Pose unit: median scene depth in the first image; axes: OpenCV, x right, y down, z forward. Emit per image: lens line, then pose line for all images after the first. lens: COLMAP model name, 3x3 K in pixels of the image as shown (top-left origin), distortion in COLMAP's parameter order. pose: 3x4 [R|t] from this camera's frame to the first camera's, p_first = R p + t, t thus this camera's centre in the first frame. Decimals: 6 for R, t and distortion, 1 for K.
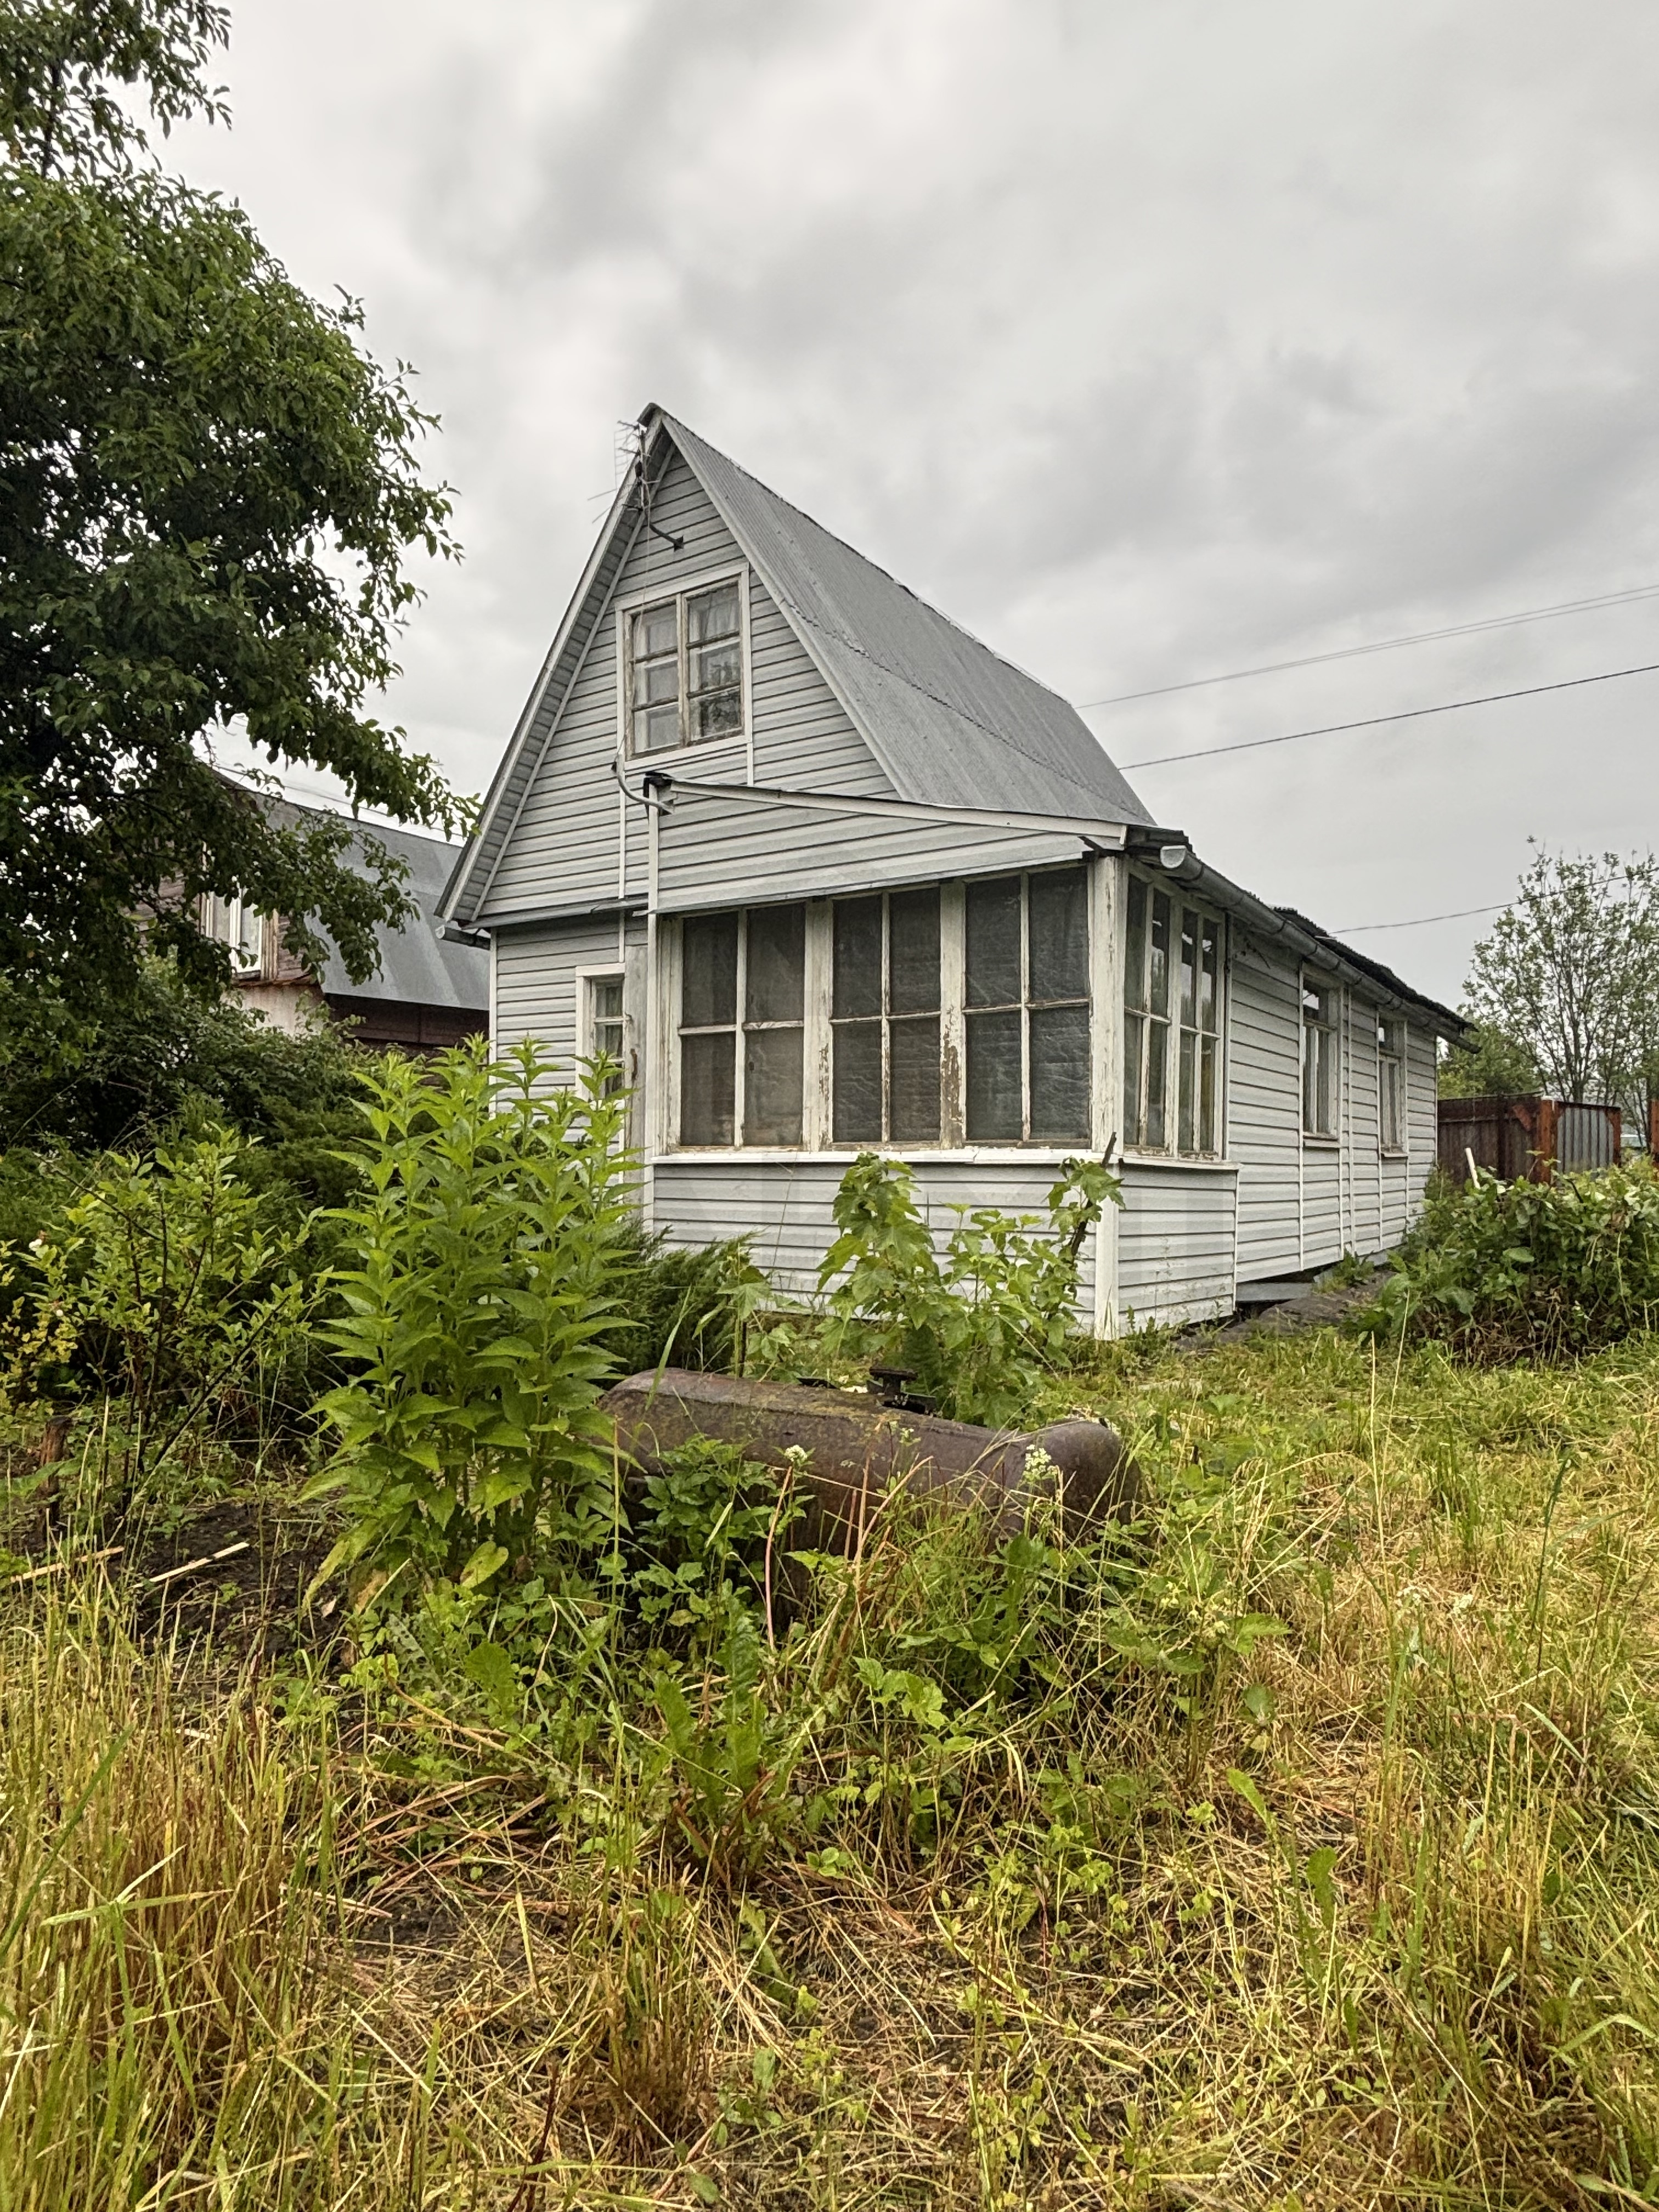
lens RADIAL K [[1323.1, 0, 830.6], [0, 1323.1, 1106.0], [0, 0, 1]] dist [-0.001706, 0.000198]
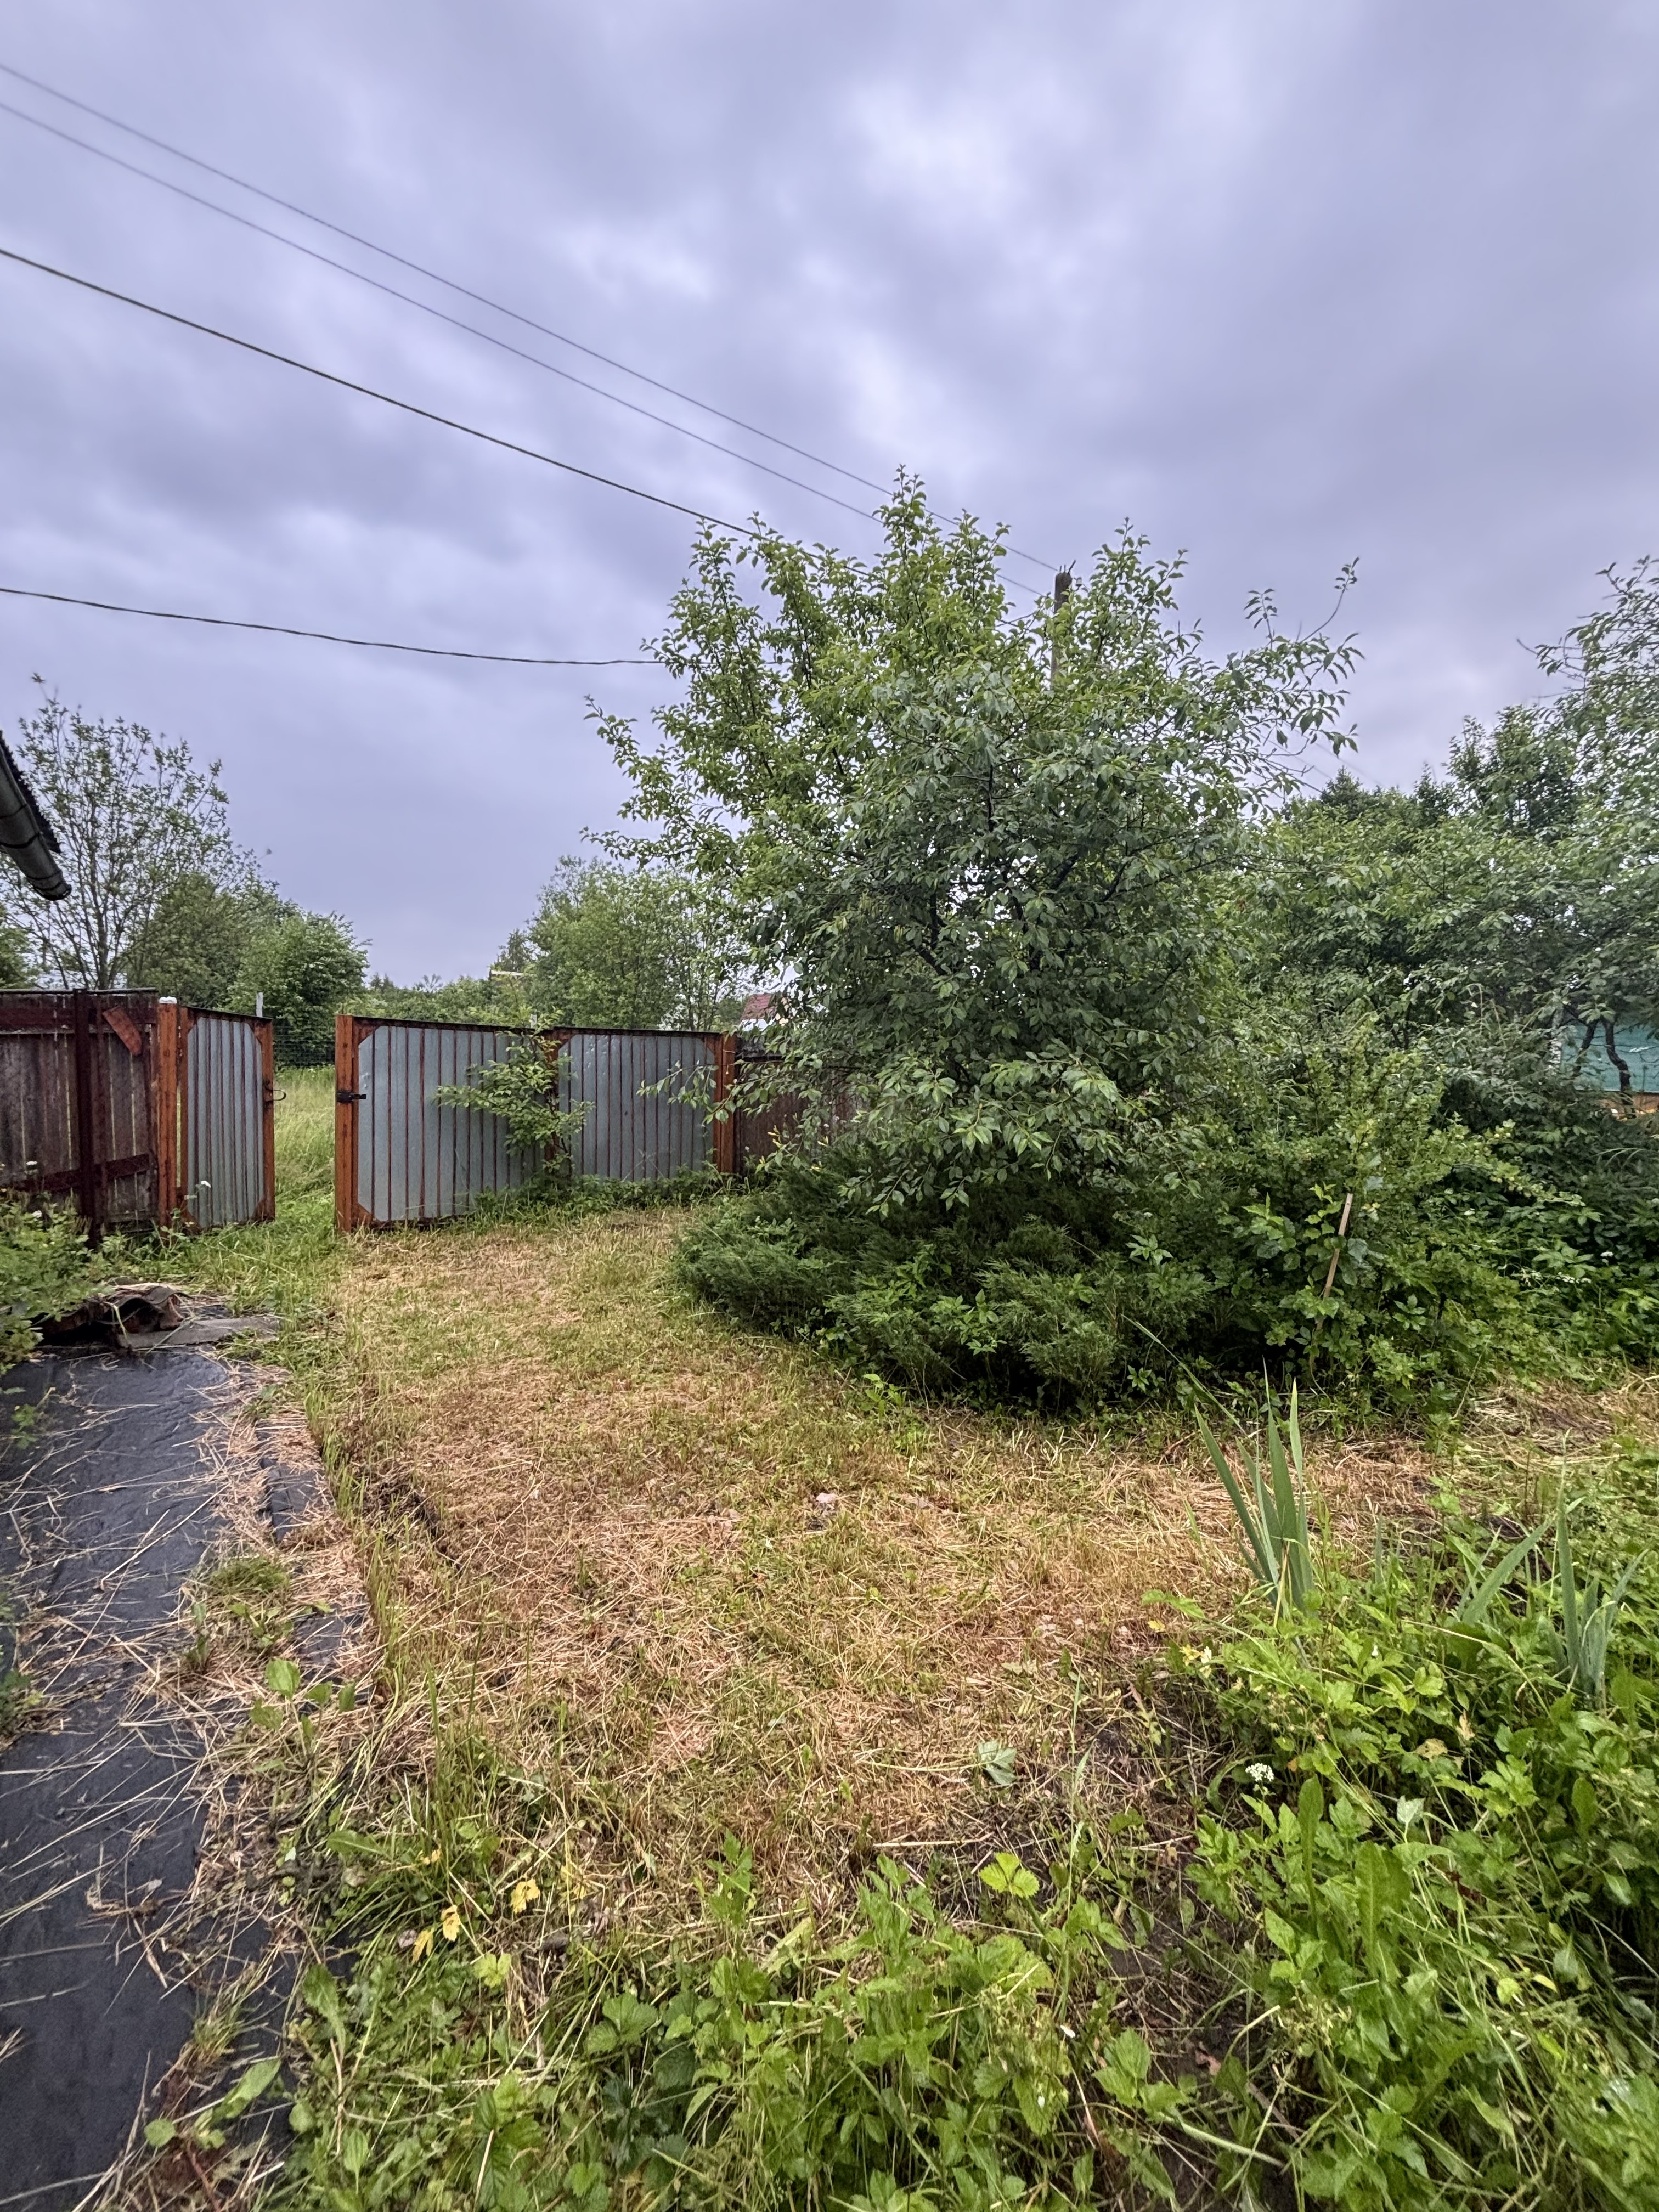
lens RADIAL K [[889.0, 0, 830.0], [0, 889.0, 1100.4], [0, 0, 1]] dist [0.008333, 0.000386]
pose [[0.322475, -0.055635, 0.944942, 0.389353], [-0.051501, 0.995761, 0.076203, -0.010705], [-0.945176, -0.073238, 0.318243, 0.906710]]
